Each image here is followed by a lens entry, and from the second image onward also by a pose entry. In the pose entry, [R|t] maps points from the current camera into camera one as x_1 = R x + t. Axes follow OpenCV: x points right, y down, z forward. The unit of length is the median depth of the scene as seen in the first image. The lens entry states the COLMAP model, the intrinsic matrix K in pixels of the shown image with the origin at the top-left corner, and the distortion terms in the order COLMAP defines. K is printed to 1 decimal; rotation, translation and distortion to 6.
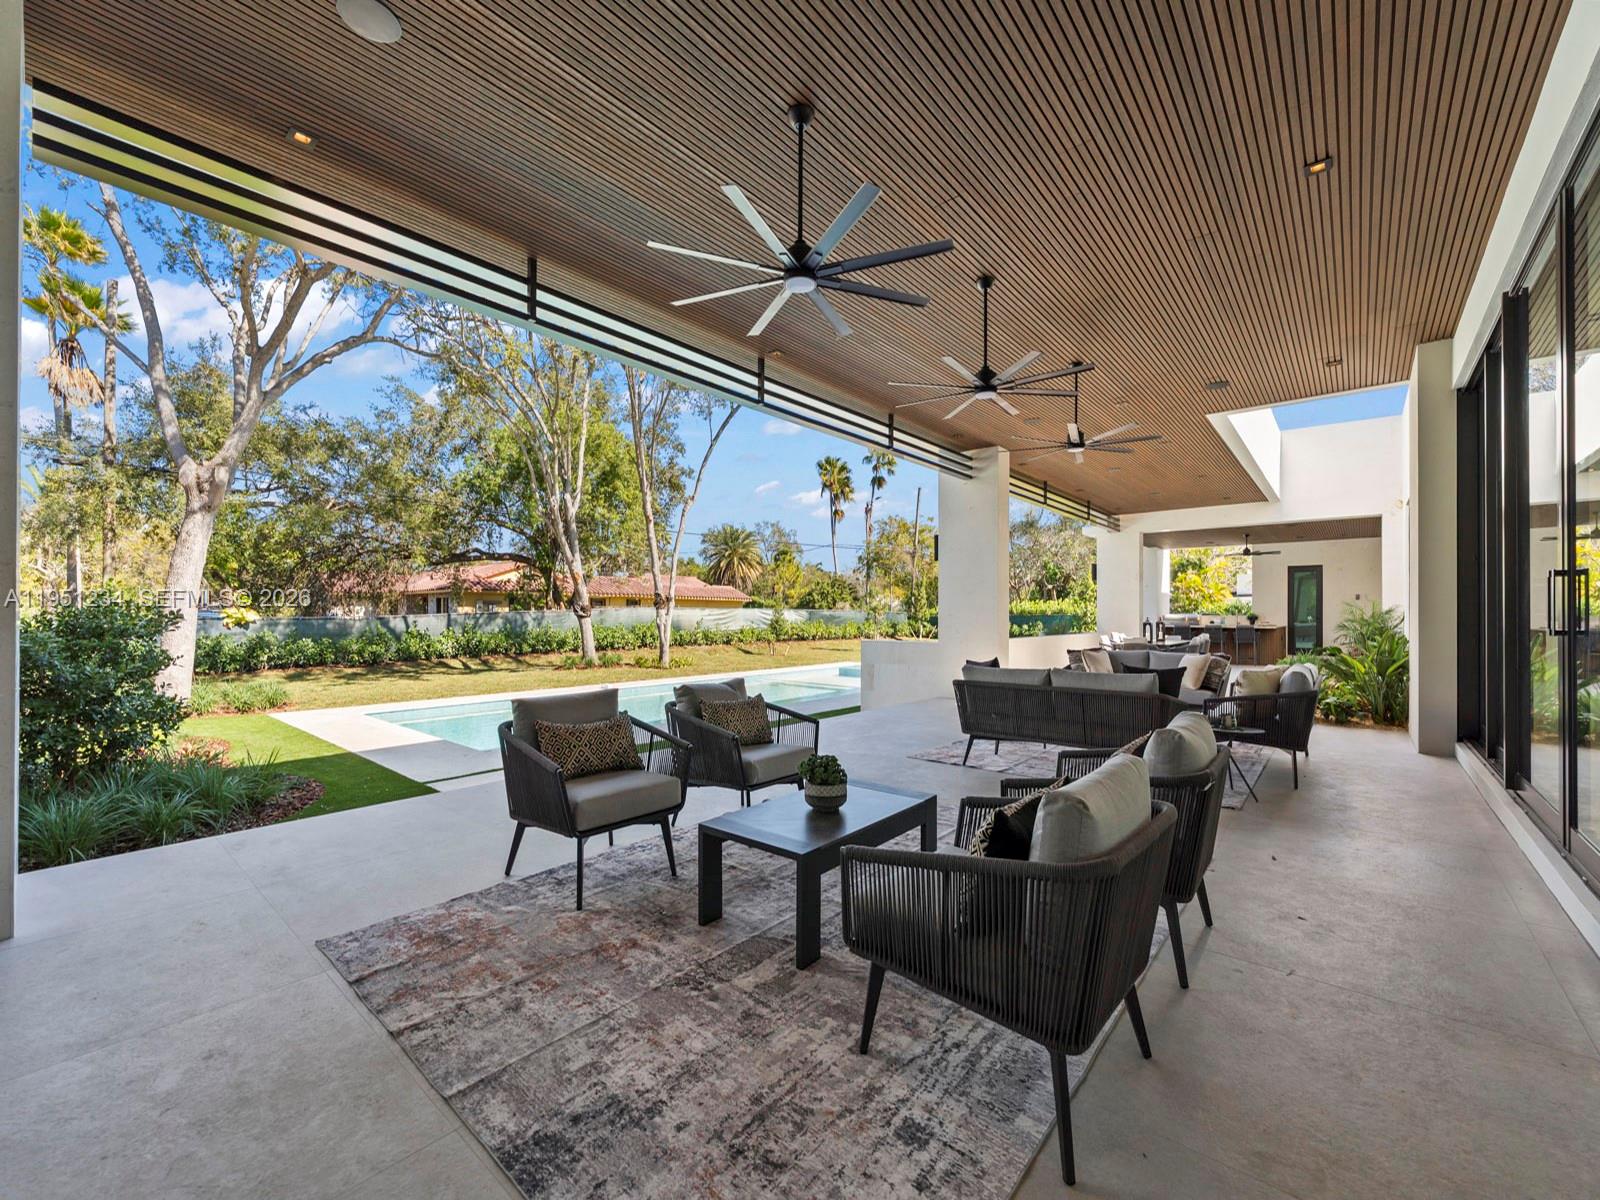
lens RADIAL K [[647.3, 0, 793.7], [0, 647.3, 608.6], [0, 0, 1]] dist [-0.000873, -0.000480]
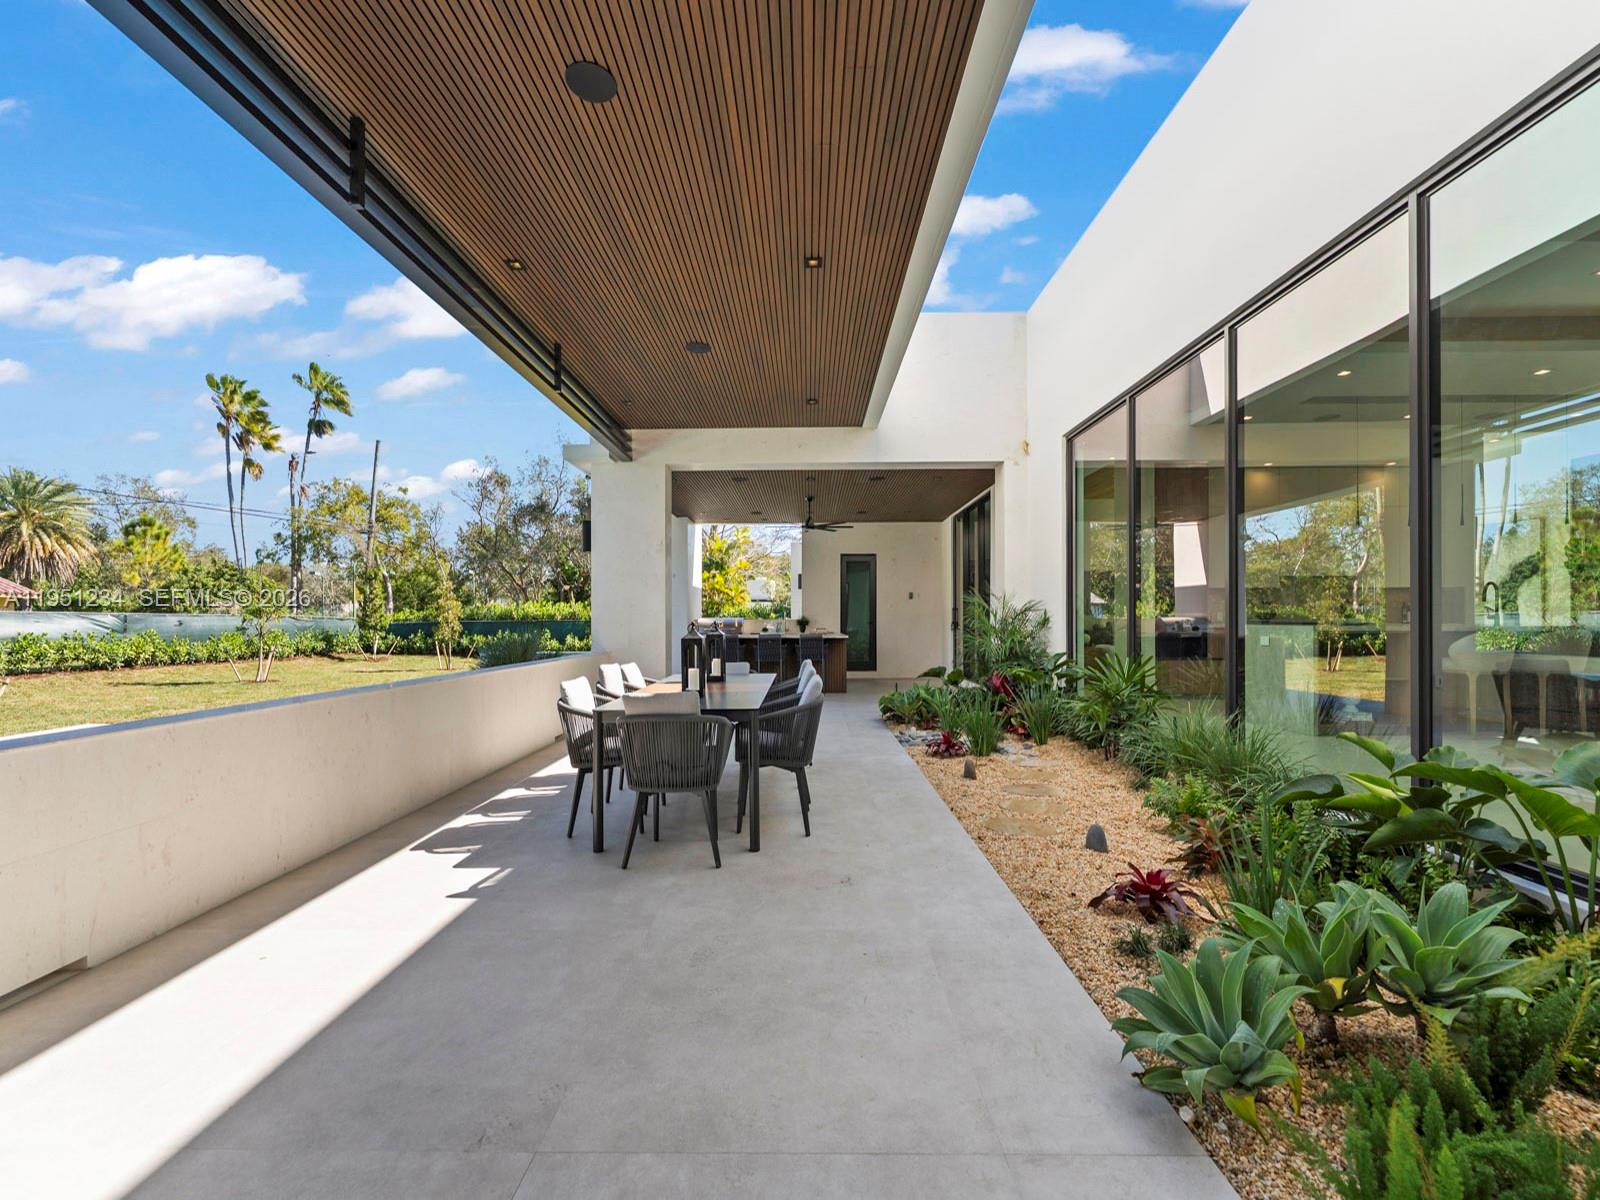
lens RADIAL K [[649.0, 0, 794.9], [0, 649.0, 602.9], [0, 0, 1]] dist [0.000669, -0.000105]
pose [[0.768350, 0.013104, 0.639895, 0.097071], [-0.001454, 0.999824, -0.018728, 0.002500], [-0.640028, 0.013459, 0.768234, 0.183939]]
